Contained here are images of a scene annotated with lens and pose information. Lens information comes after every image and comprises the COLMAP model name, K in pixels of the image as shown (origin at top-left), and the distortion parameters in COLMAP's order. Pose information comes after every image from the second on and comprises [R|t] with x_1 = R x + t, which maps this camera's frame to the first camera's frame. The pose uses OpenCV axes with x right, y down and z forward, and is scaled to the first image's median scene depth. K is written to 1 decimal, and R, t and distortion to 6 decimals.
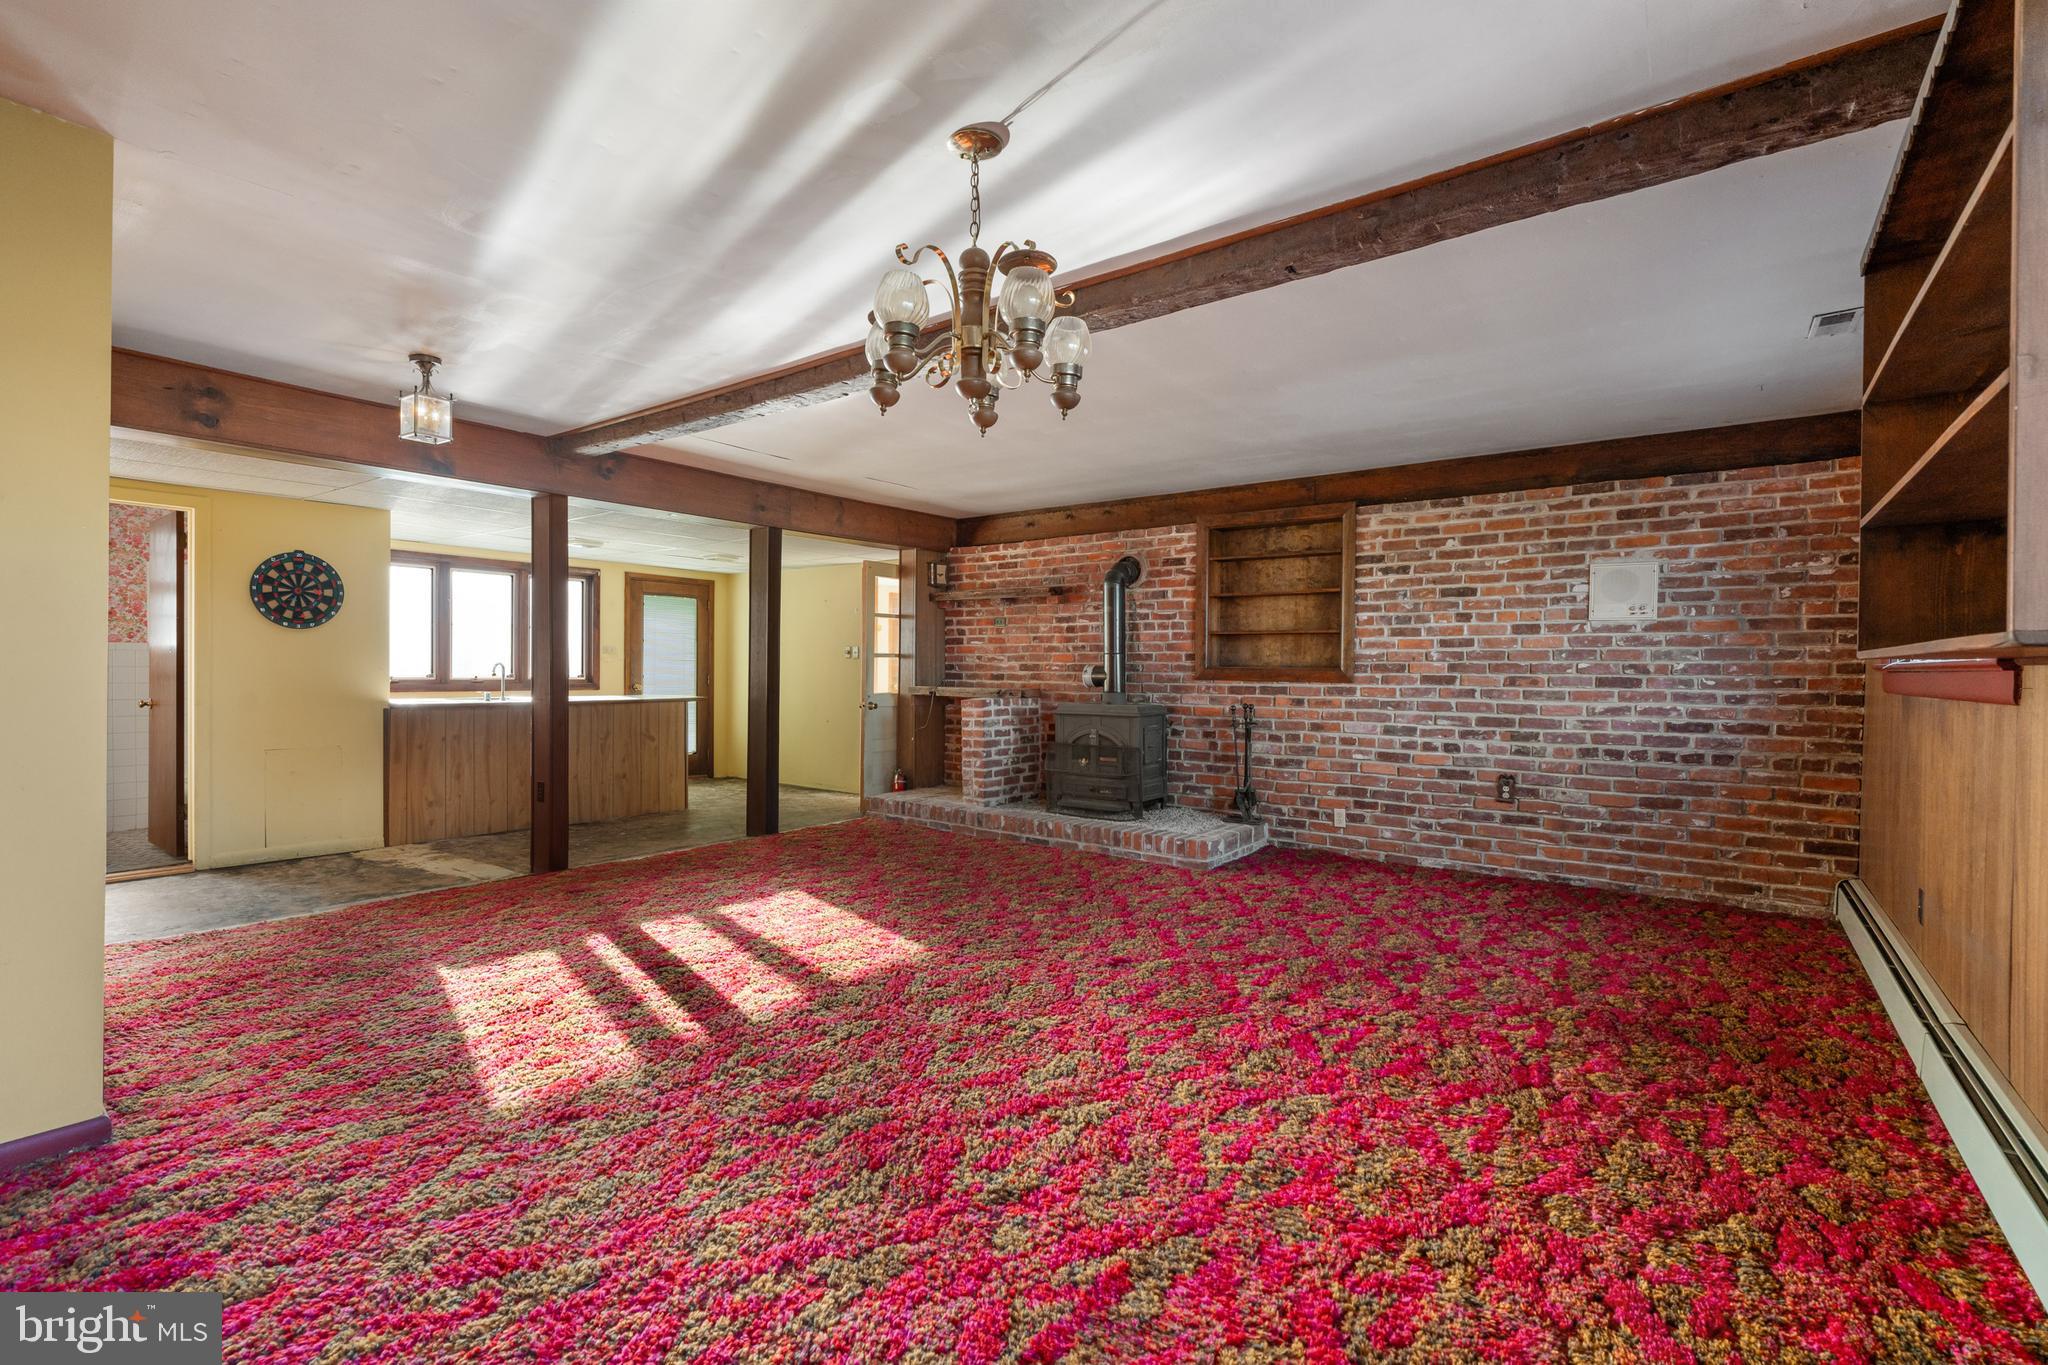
lens RADIAL K [[918.6, 0, 1023.3], [0, 918.6, 664.6], [0, 0, 1]] dist [-0.007744, 0.000896]
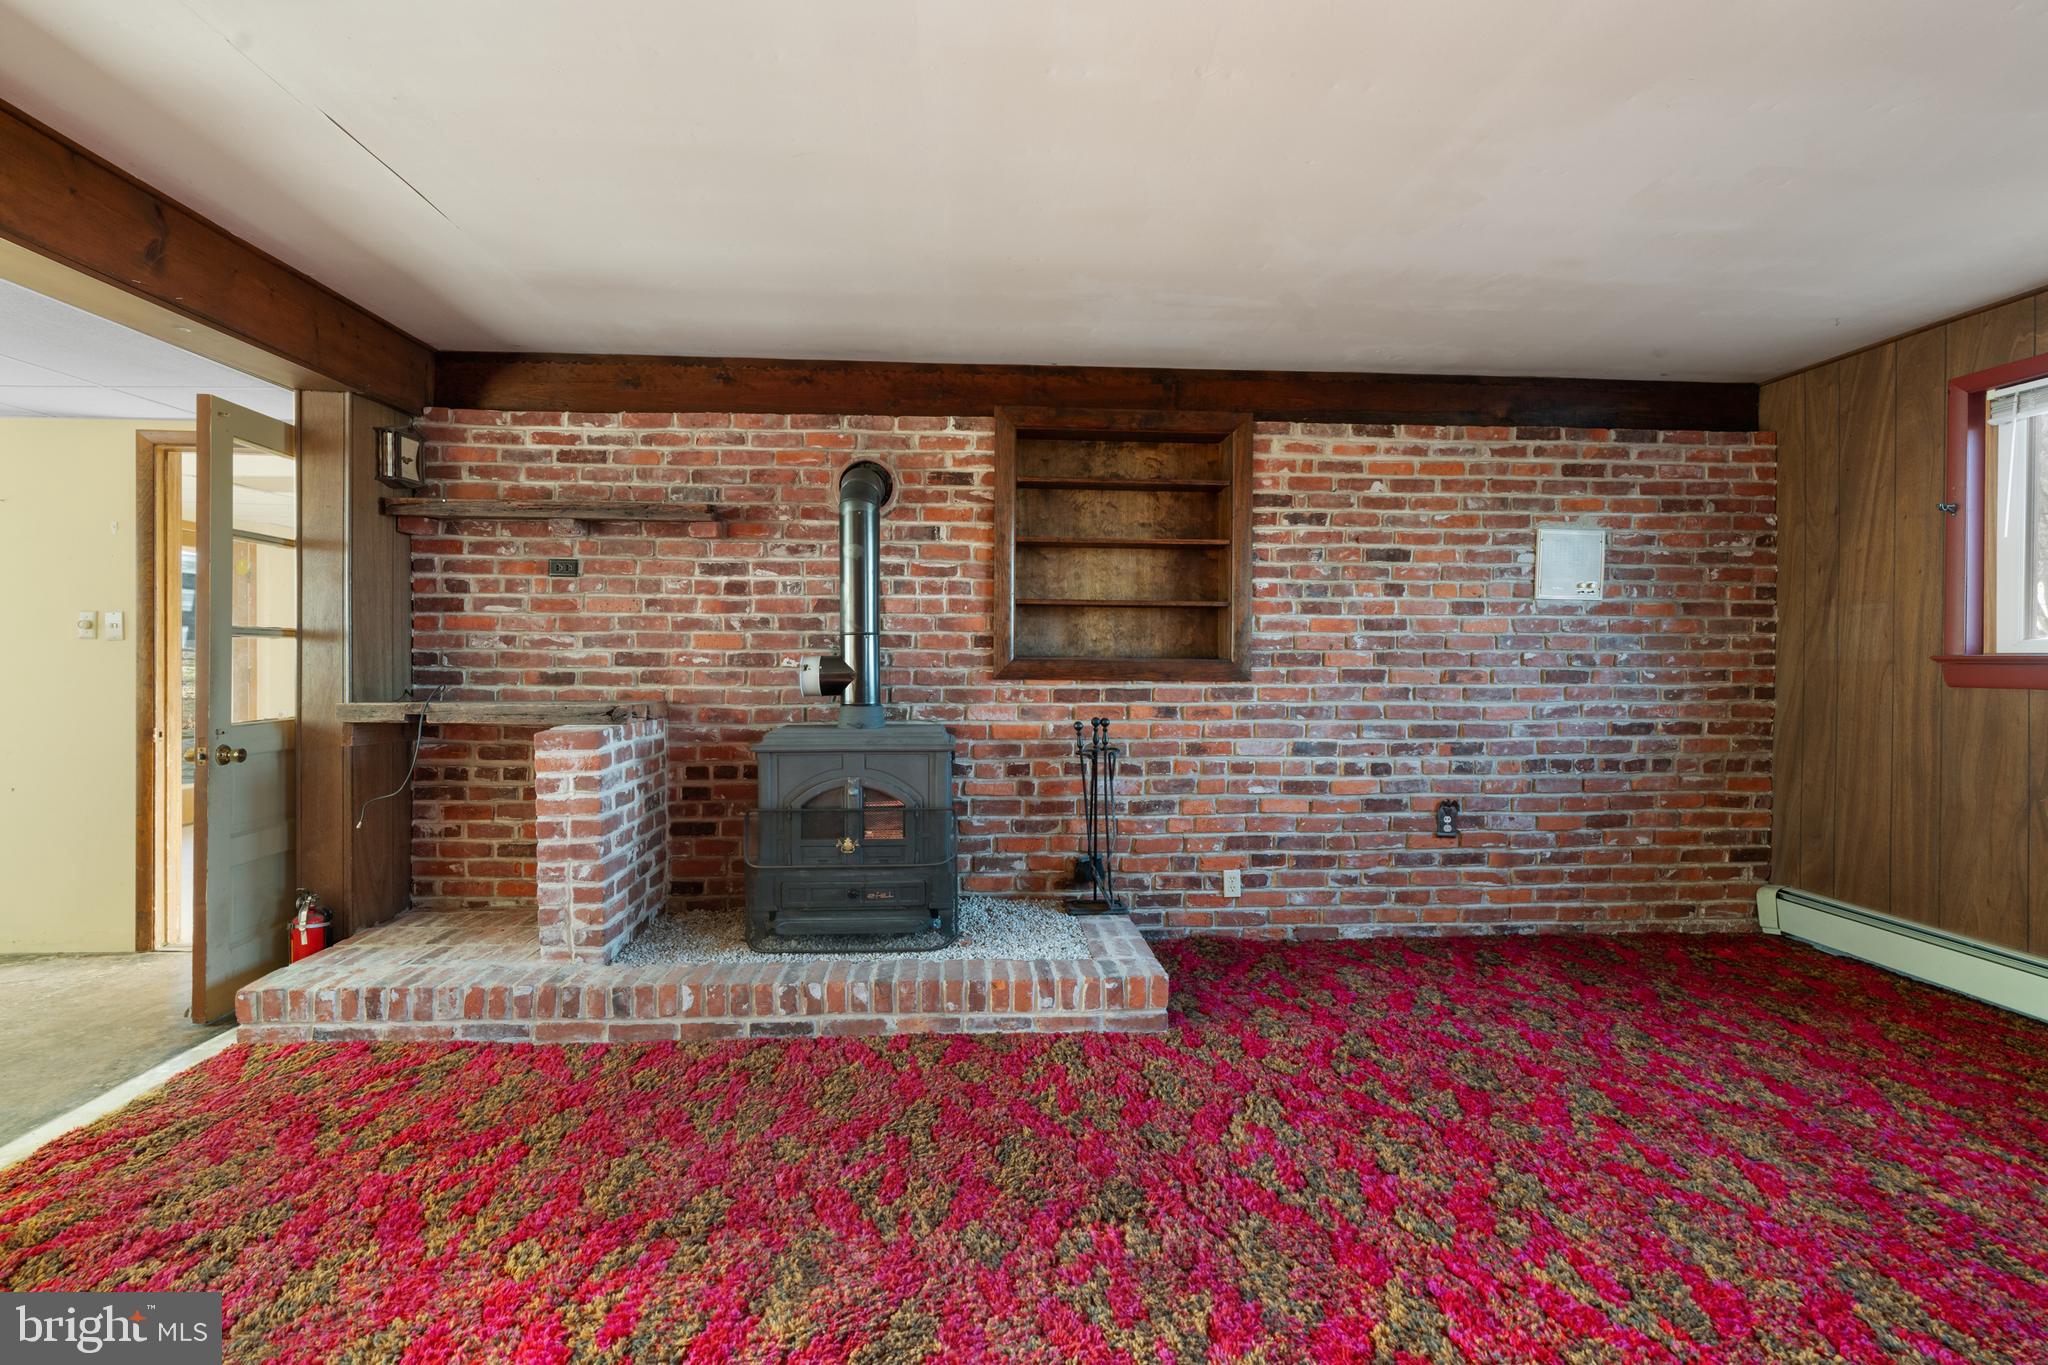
lens RADIAL K [[918.6, 0, 1023.3], [0, 918.6, 664.6], [0, 0, 1]] dist [-0.007744, 0.000896]
pose [[0.759672, -0.006946, 0.650269, -0.206815], [-0.000889, 0.999931, 0.011721, -0.000252], [-0.650306, -0.009482, 0.759613, 0.595302]]
